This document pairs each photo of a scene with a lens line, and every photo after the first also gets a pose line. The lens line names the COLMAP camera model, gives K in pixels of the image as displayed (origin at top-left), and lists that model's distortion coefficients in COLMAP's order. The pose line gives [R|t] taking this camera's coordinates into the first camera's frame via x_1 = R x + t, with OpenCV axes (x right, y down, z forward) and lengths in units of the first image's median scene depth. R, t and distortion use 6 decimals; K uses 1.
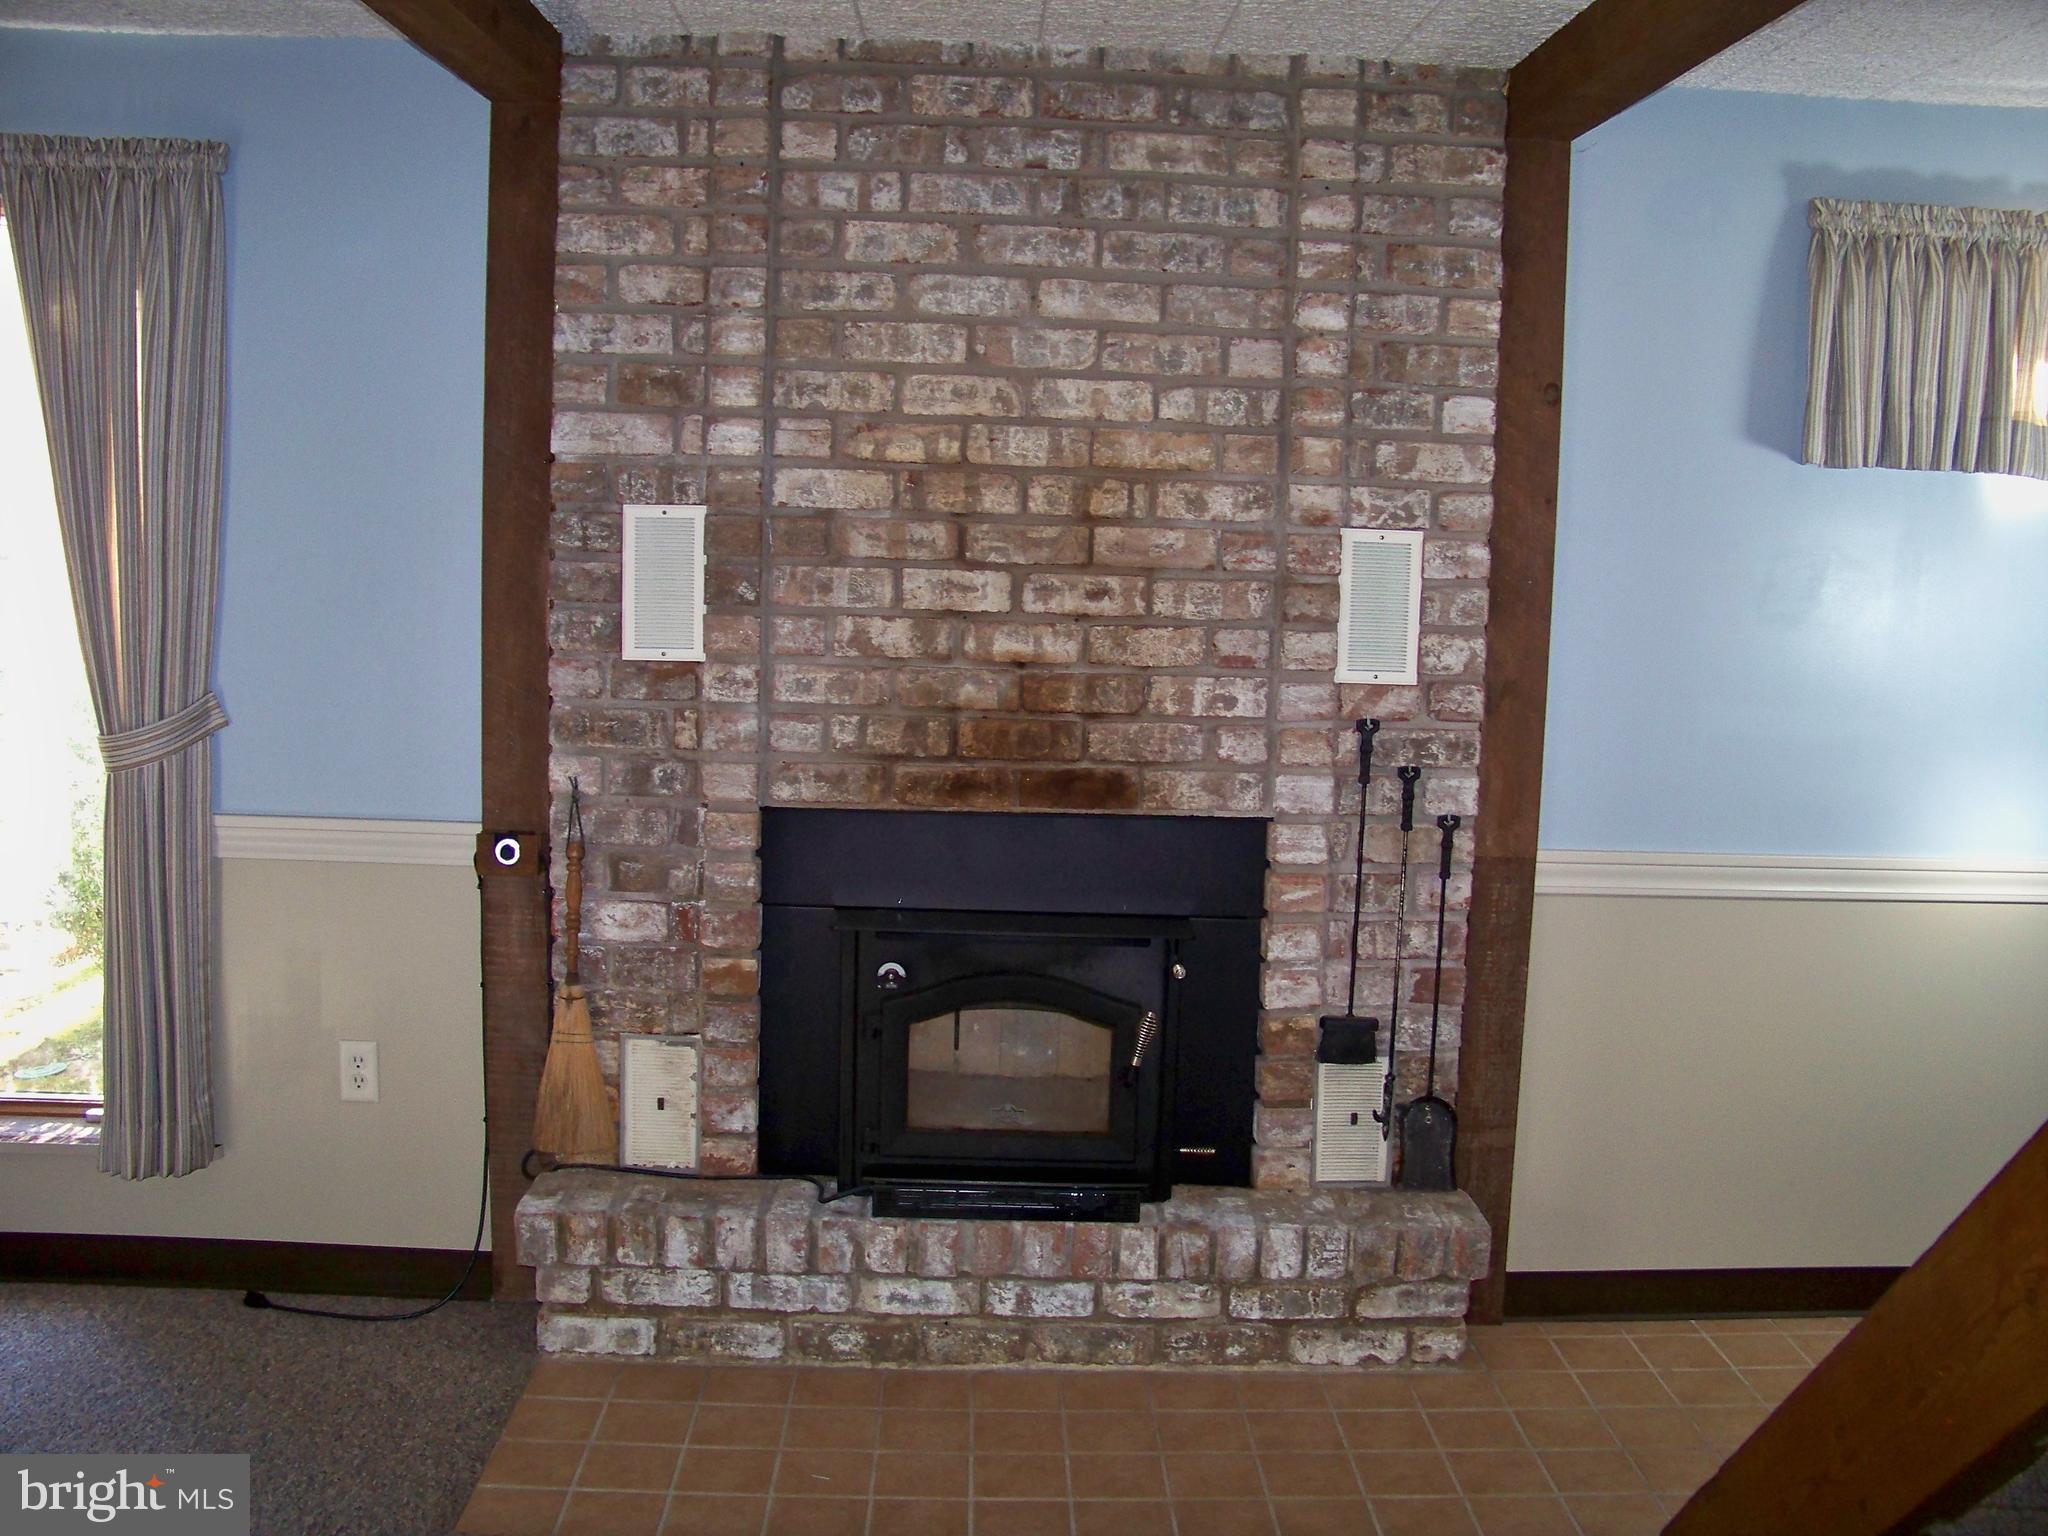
lens RADIAL K [[2031.3, 0, 1026.5], [0, 2031.3, 728.1], [0, 0, 1]] dist [-0.261933, 0.344022]
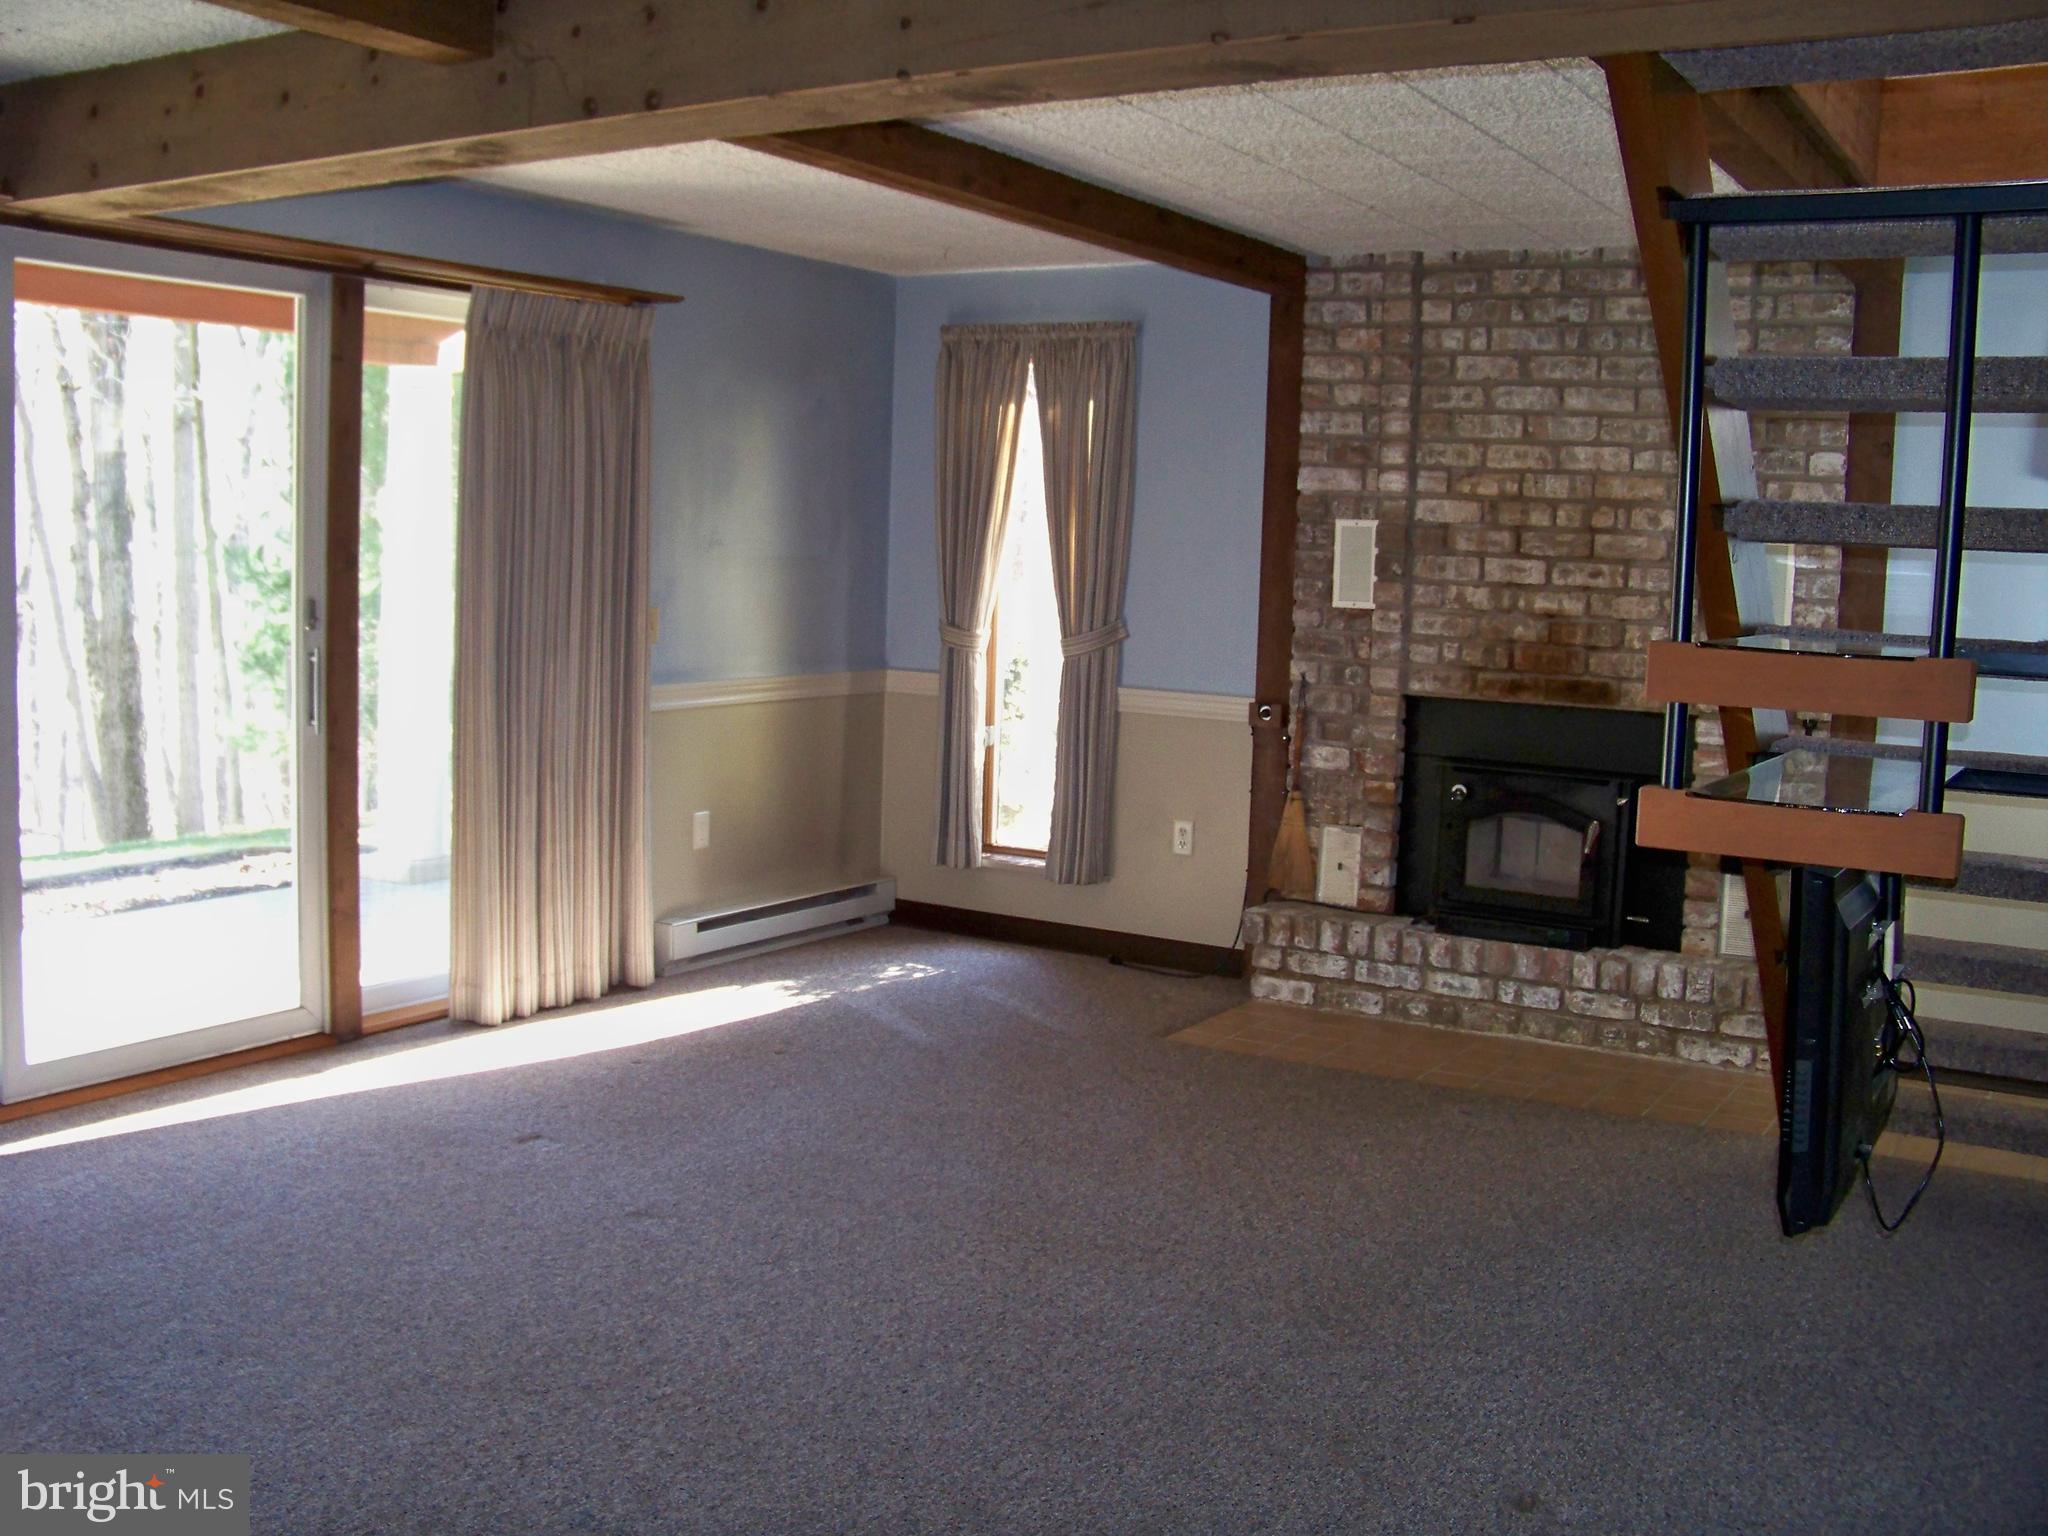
lens RADIAL K [[2031.3, 0, 1026.5], [0, 2031.3, 728.1], [0, 0, 1]] dist [-0.261933, 0.344022]
pose [[0.836708, 0.049130, -0.545442, 0.550767], [-0.071079, 0.997286, -0.019206, 0.126309], [0.543018, 0.054839, 0.837929, -0.628213]]
